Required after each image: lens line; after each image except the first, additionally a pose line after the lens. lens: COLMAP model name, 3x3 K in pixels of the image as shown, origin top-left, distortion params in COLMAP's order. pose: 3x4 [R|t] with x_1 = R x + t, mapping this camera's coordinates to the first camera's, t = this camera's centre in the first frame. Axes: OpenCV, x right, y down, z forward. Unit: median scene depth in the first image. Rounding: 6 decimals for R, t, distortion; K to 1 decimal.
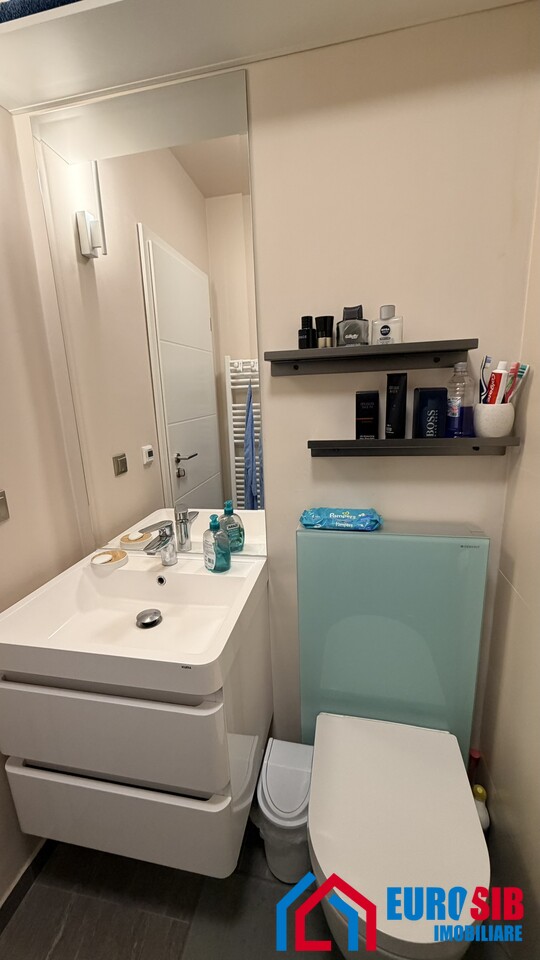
lens RADIAL K [[382.9, 0, 267.9], [0, 382.9, 476.4], [0, 0, 1]] dist [0.000709, -0.000090]
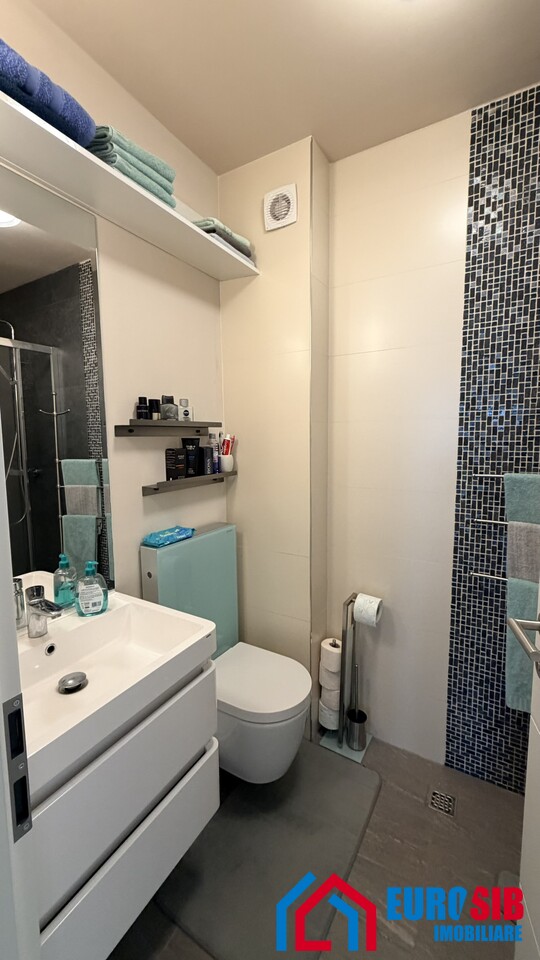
lens RADIAL K [[382.9, 0, 263.8], [0, 382.9, 478.6], [0, 0, 1]] dist [0.000709, -0.000090]
pose [[0.340480, -0.067399, 0.937833, -1.104161], [0.211987, 0.977249, -0.006730, -0.016550], [-0.916043, 0.201100, 0.347022, 0.153752]]
